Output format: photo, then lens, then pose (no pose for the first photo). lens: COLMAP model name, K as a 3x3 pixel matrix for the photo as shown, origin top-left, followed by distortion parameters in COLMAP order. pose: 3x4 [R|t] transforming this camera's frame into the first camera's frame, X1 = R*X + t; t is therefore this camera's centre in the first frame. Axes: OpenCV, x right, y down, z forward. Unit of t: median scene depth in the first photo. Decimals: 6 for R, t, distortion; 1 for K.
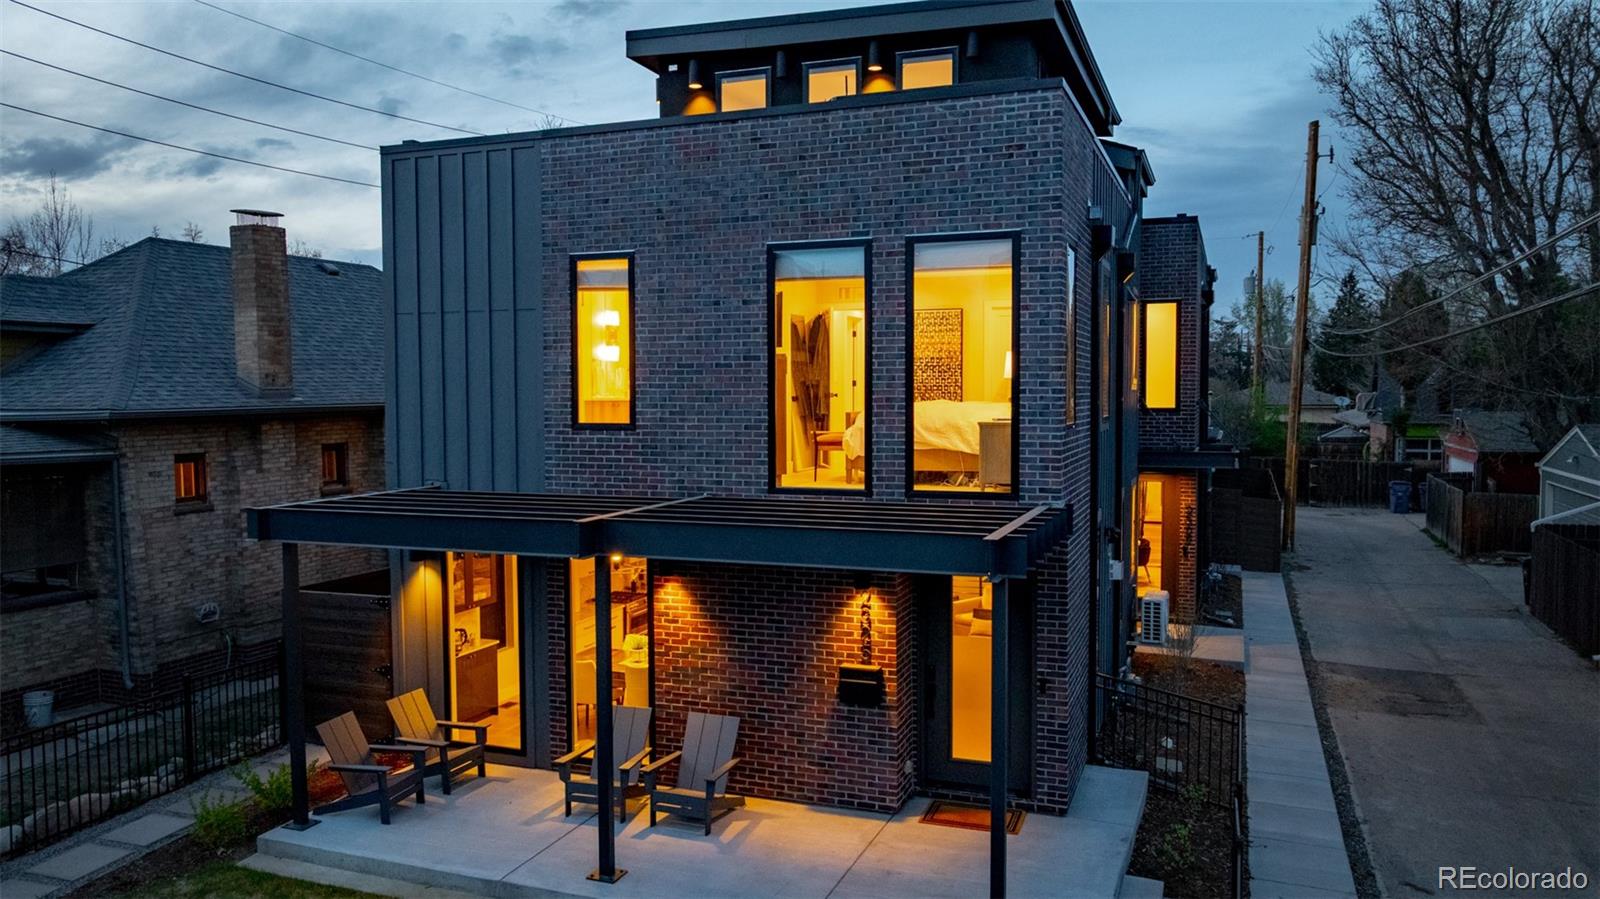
lens RADIAL K [[1175.7, 0, 800.0], [0, 1175.7, 449.5], [0, 0, 1]] dist [-0.014807, -0.000251]
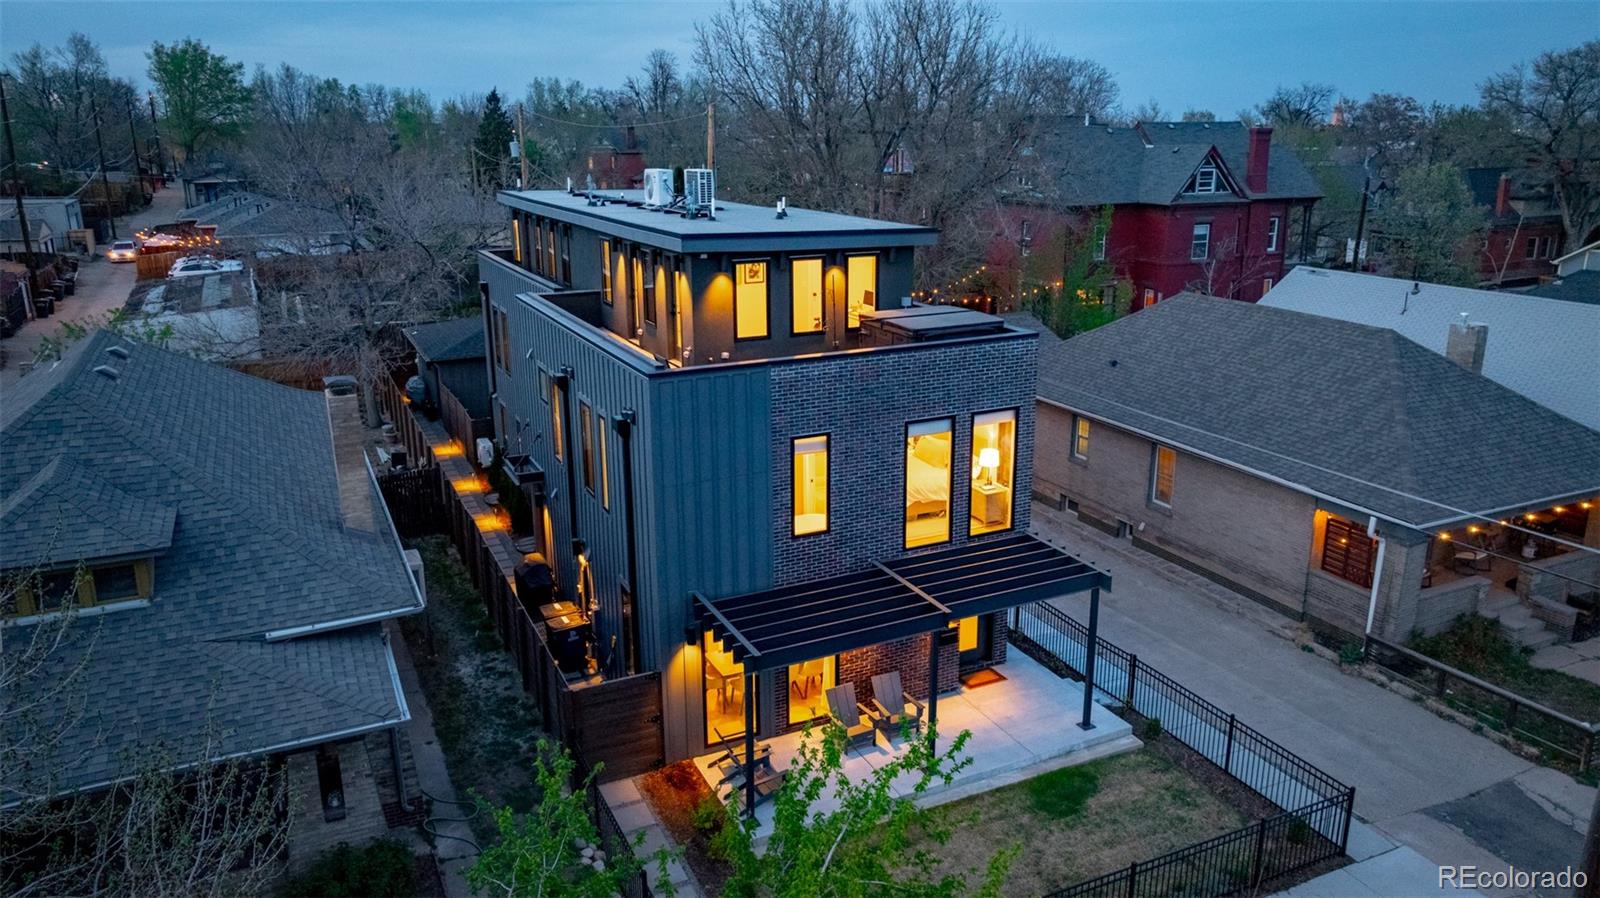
lens RADIAL K [[1110.7, 0, 800.0], [0, 1110.7, 449.0], [0, 0, 1]] dist [-0.000010, -0.000203]
pose [[0.691333, -0.196004, 0.695443, -1.187809], [0.045094, 0.972331, 0.229214, -0.474149], [-0.721128, -0.127103, 0.681043, -0.038140]]
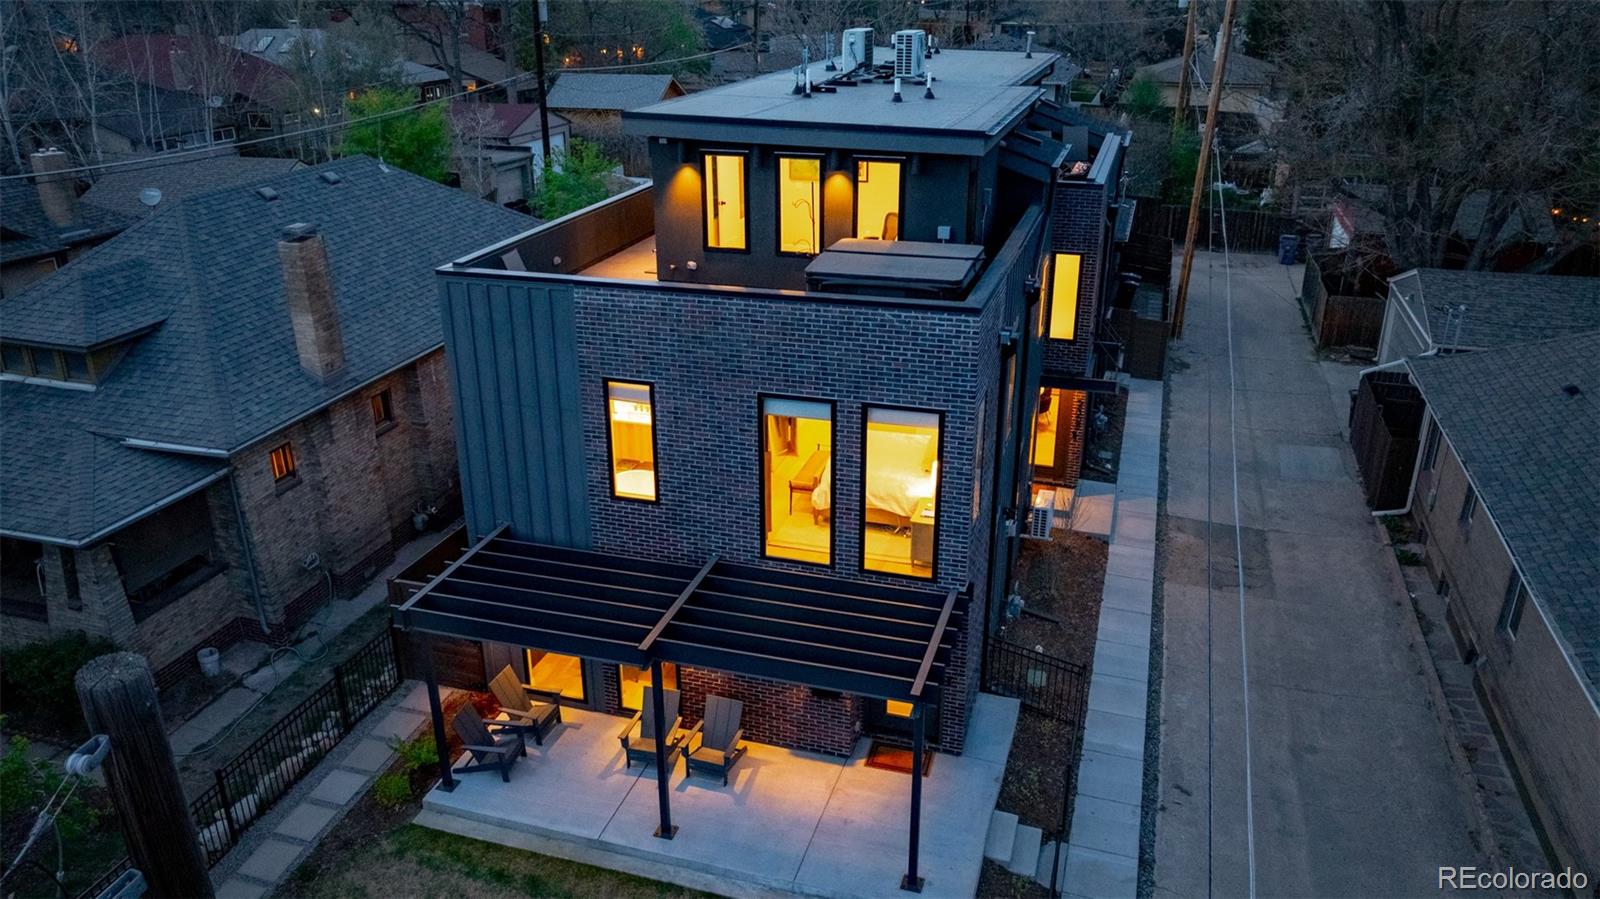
lens RADIAL K [[1148.2, 0, 817.7], [0, 1148.2, 447.6], [0, 0, 1]] dist [-0.008062, -0.003033]
pose [[0.997585, -0.019643, 0.066616, -0.042940], [-0.002967, 0.946242, 0.323447, -0.480299], [-0.069388, -0.322863, 0.943899, -0.226042]]
